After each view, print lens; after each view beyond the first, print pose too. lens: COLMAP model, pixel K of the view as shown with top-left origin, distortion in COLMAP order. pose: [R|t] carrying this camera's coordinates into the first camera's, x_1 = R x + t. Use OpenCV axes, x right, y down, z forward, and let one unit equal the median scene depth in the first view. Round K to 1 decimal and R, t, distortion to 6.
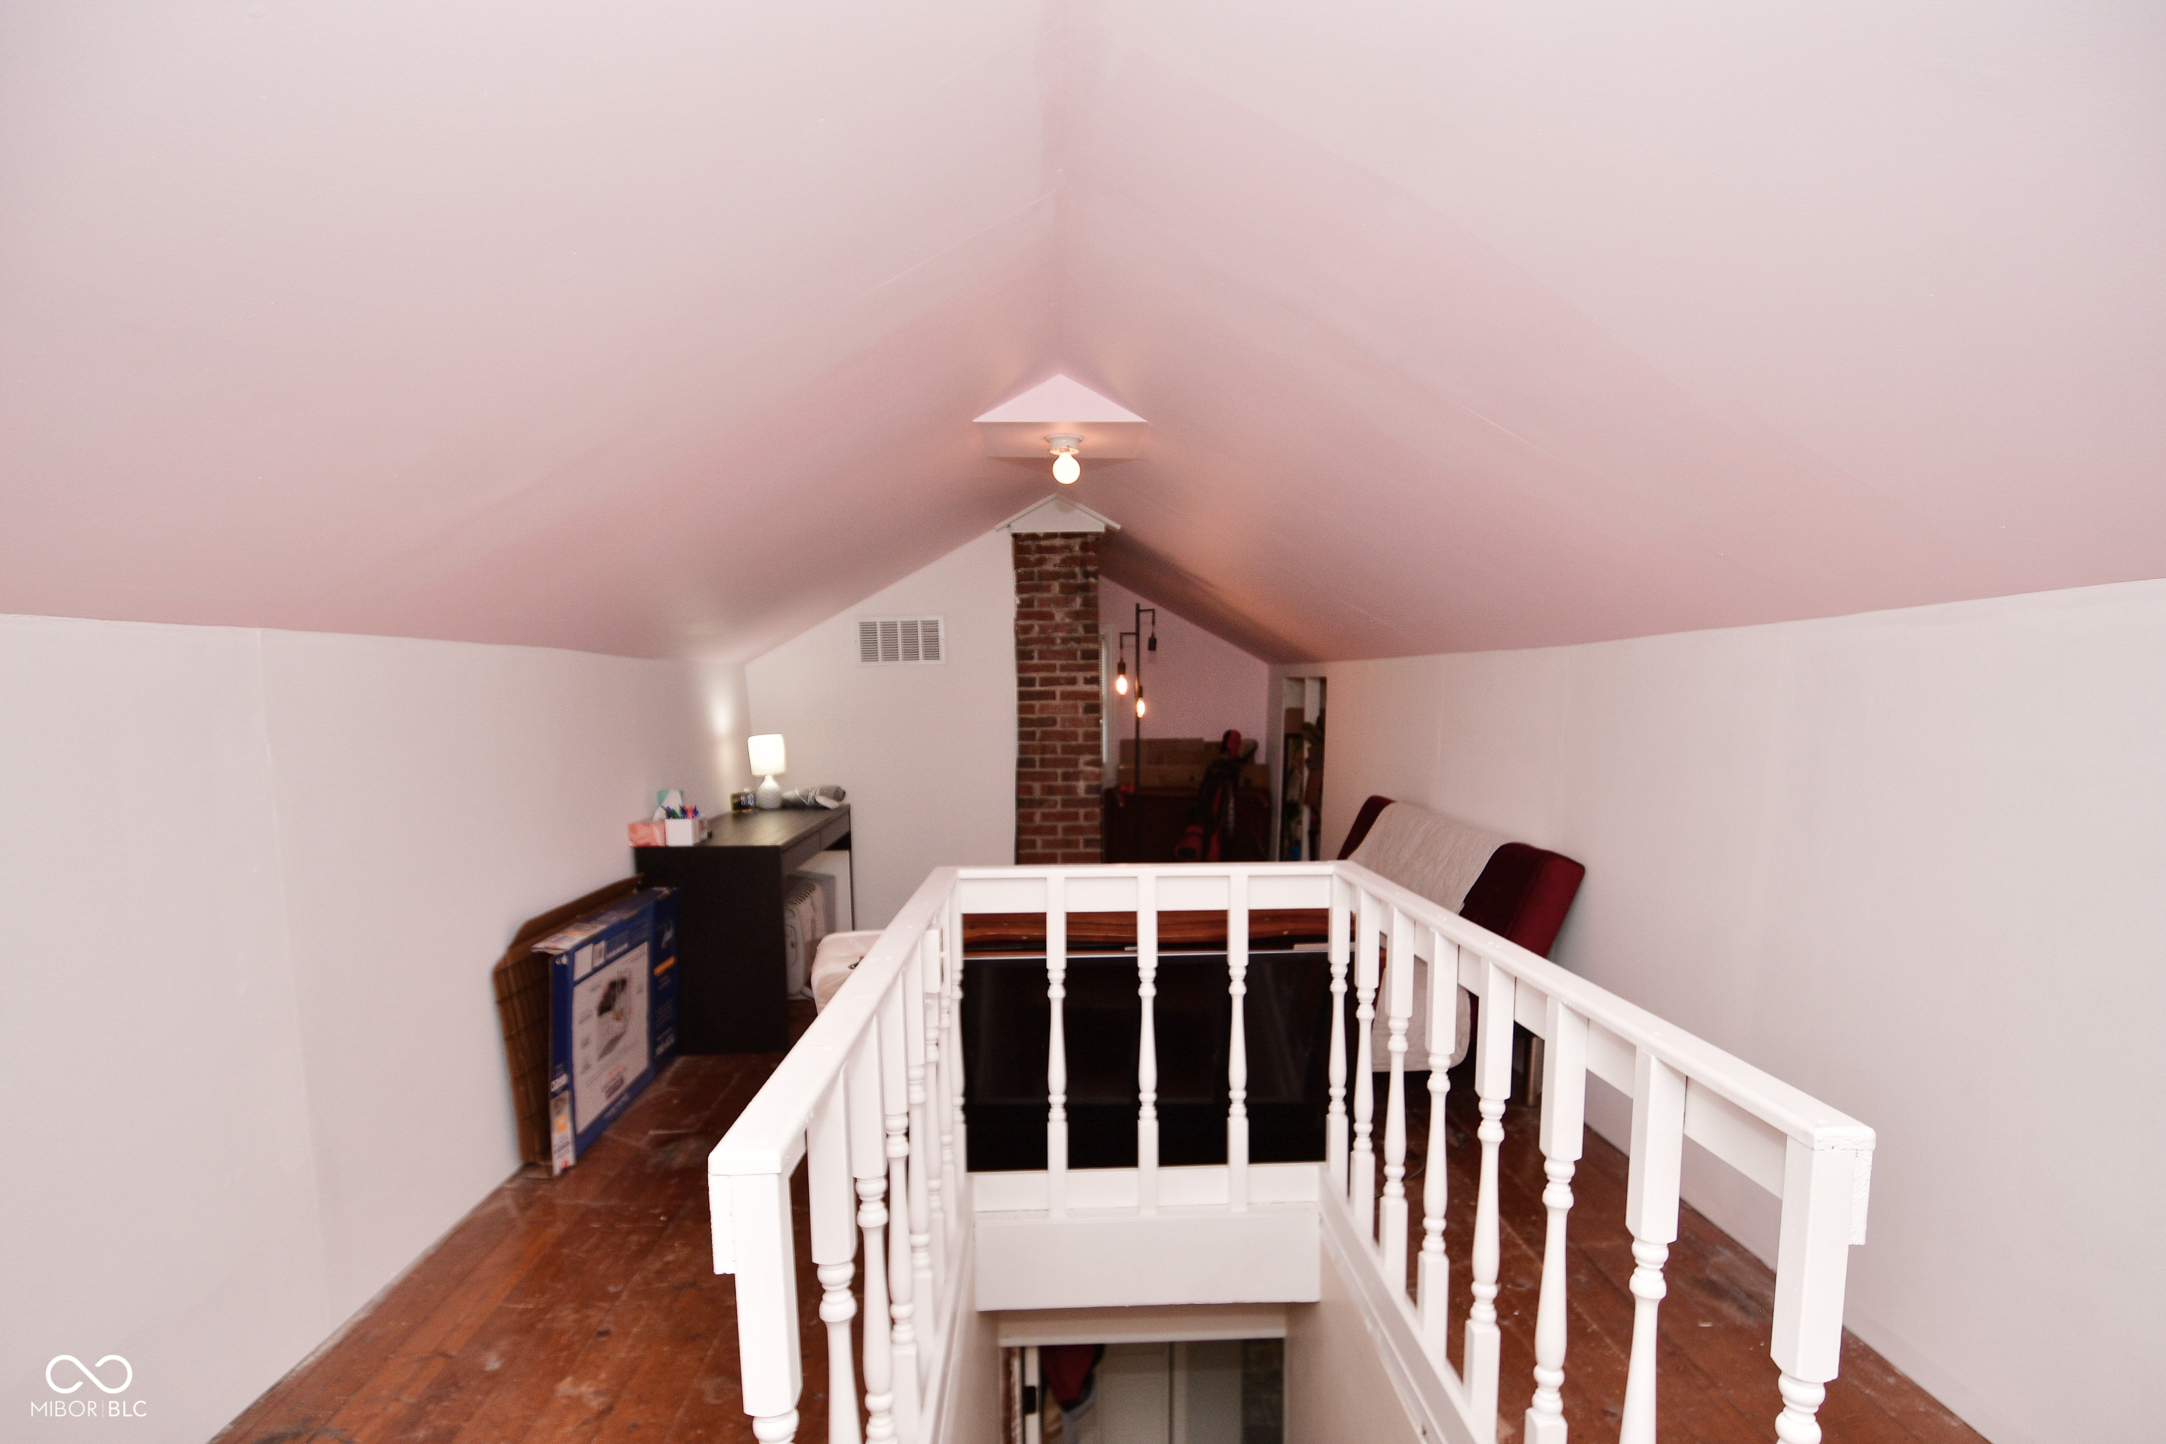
lens RADIAL K [[1141.8, 0, 1107.9], [0, 1141.8, 795.8], [0, 0, 1]] dist [0.019736, -0.031373]
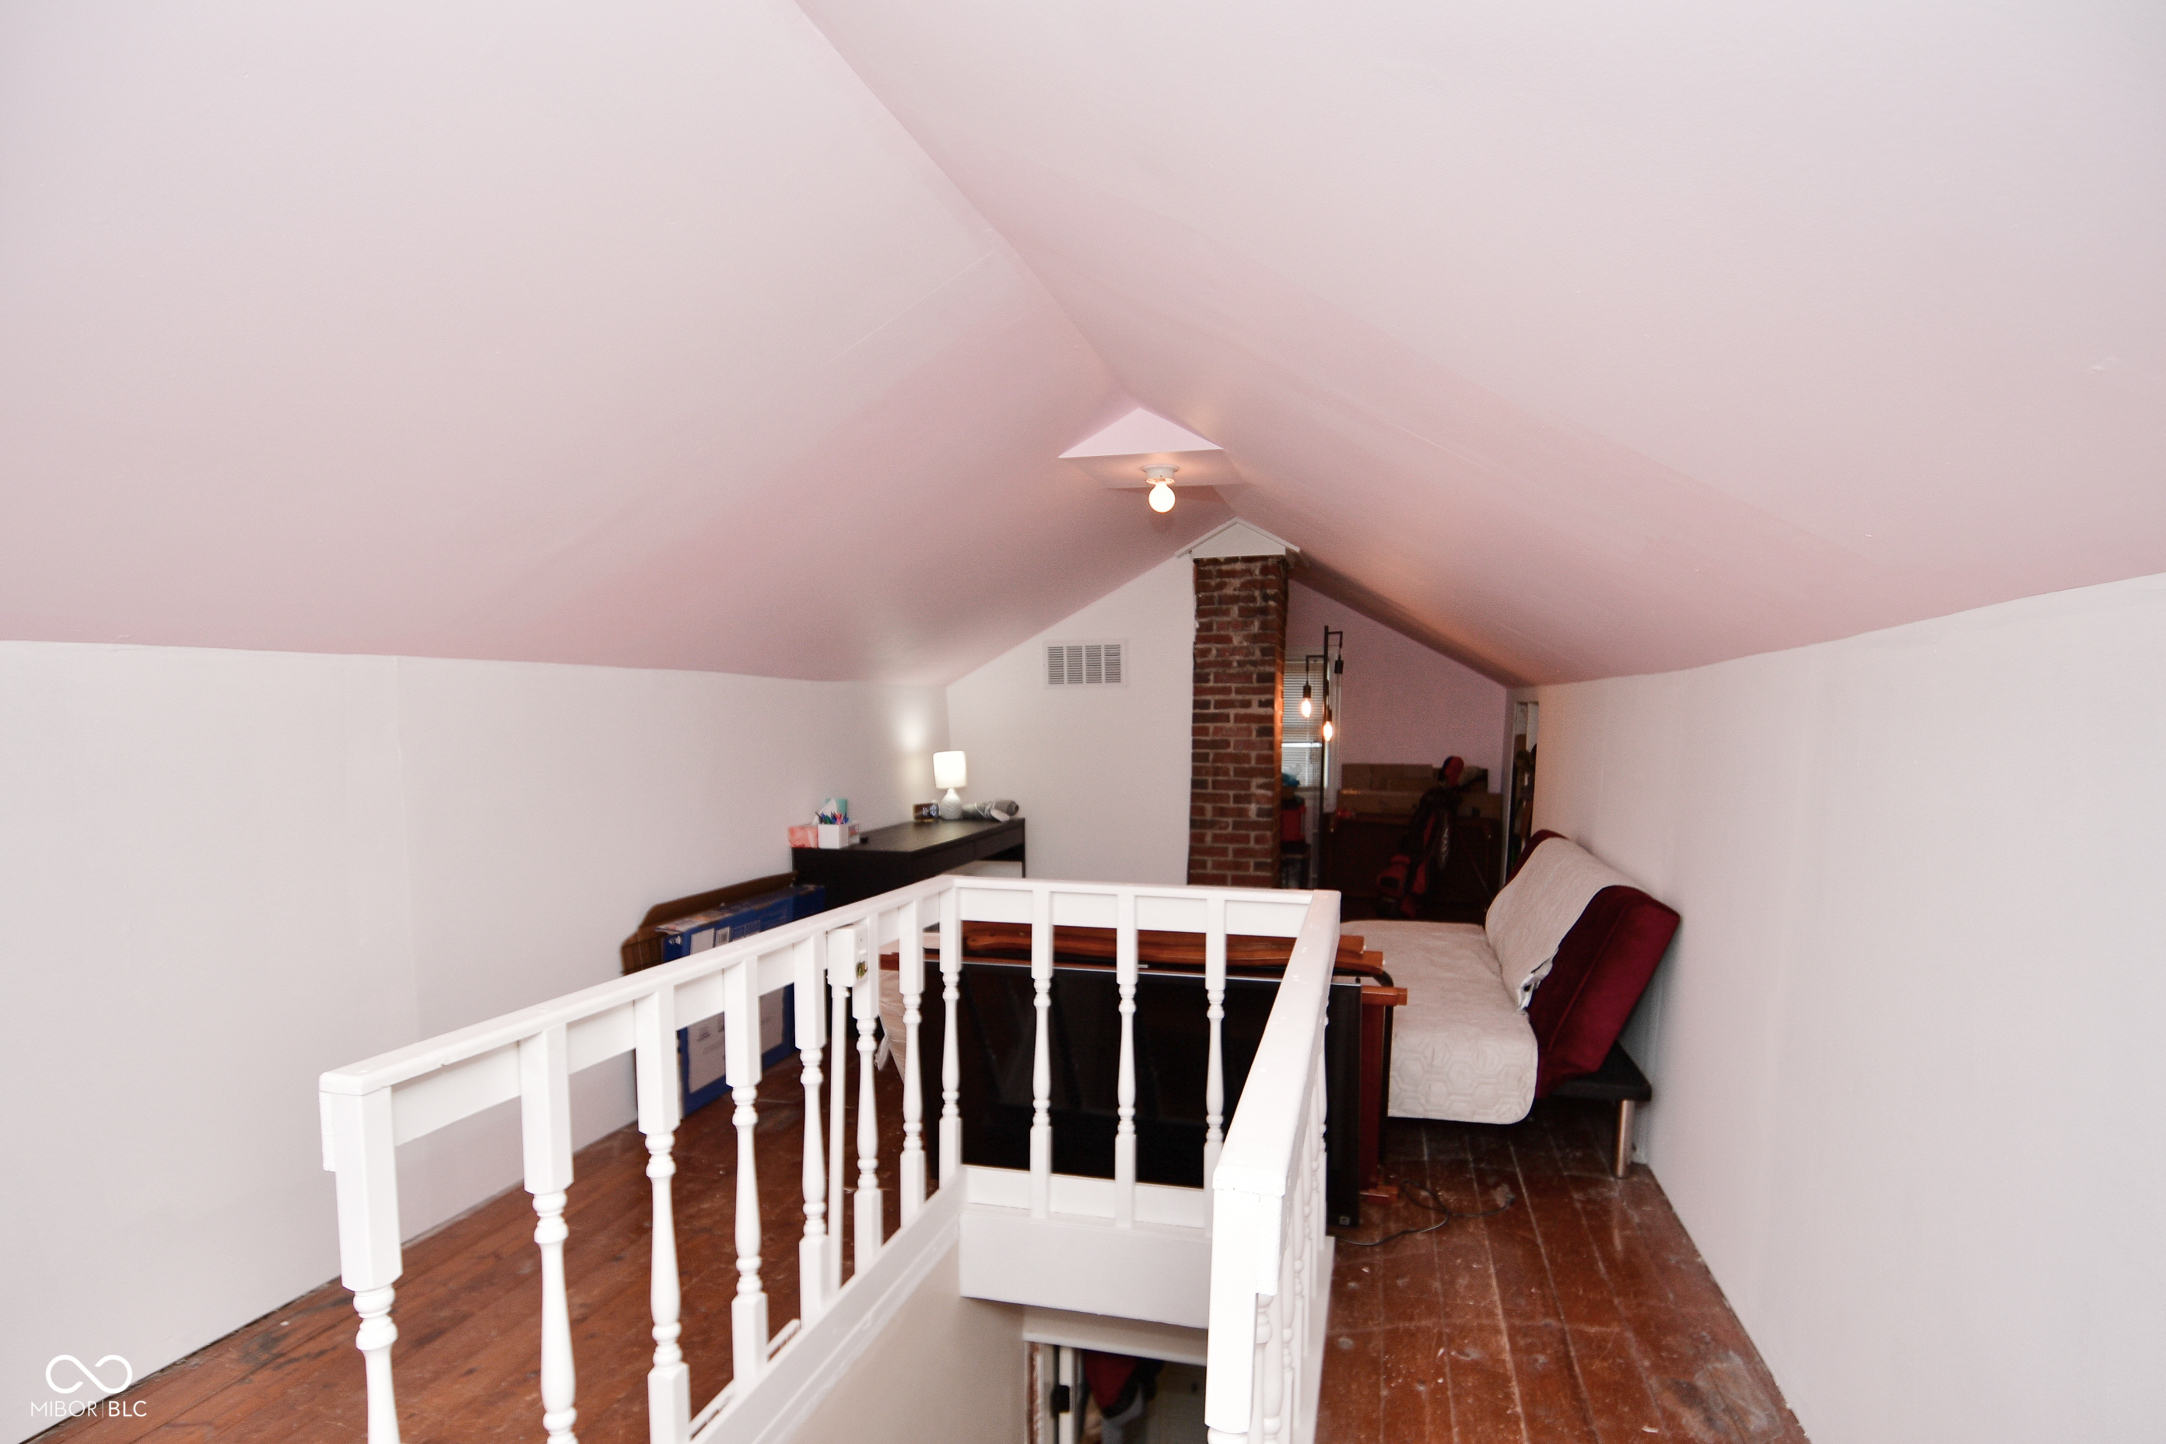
lens RADIAL K [[1141.8, 0, 1107.9], [0, 1141.8, 795.8], [0, 0, 1]] dist [0.019736, -0.031373]
pose [[0.957843, 0.031249, -0.285587, 0.141230], [-0.036695, 0.999232, -0.013739, -0.001525], [0.284938, 0.023640, 0.958254, 0.005602]]
